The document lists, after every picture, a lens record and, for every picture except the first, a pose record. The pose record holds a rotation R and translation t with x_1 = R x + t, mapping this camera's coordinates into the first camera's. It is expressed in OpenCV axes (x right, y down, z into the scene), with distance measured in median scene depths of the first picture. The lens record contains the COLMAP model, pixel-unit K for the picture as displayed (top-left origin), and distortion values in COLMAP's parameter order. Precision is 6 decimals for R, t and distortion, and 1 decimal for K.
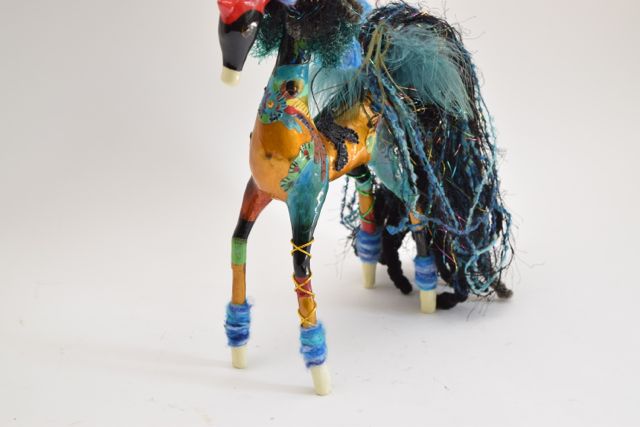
lens RADIAL K [[1455.4, 0, 322.7], [0, 1455.4, 209.0], [0, 0, 1]] dist [0.086423, 0.000000]
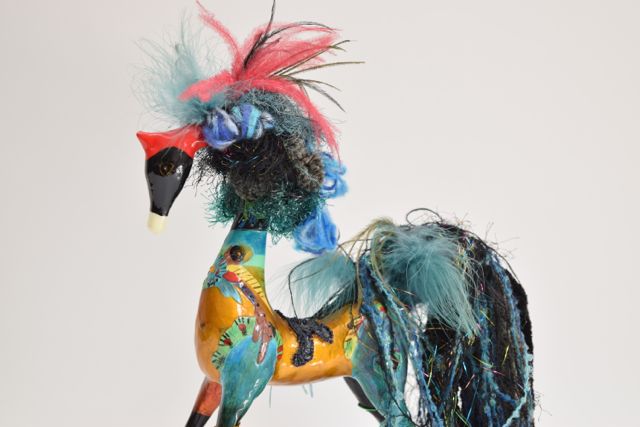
lens RADIAL K [[1455.4, 0, 323.6], [0, 1455.4, 212.0], [0, 0, 1]] dist [0.086423, 0.000000]
pose [[0.897062, 0.030651, -0.440841, 0.405063], [-0.194785, 0.922877, -0.332200, 0.175054], [0.396660, 0.383873, 0.833848, 0.234264]]
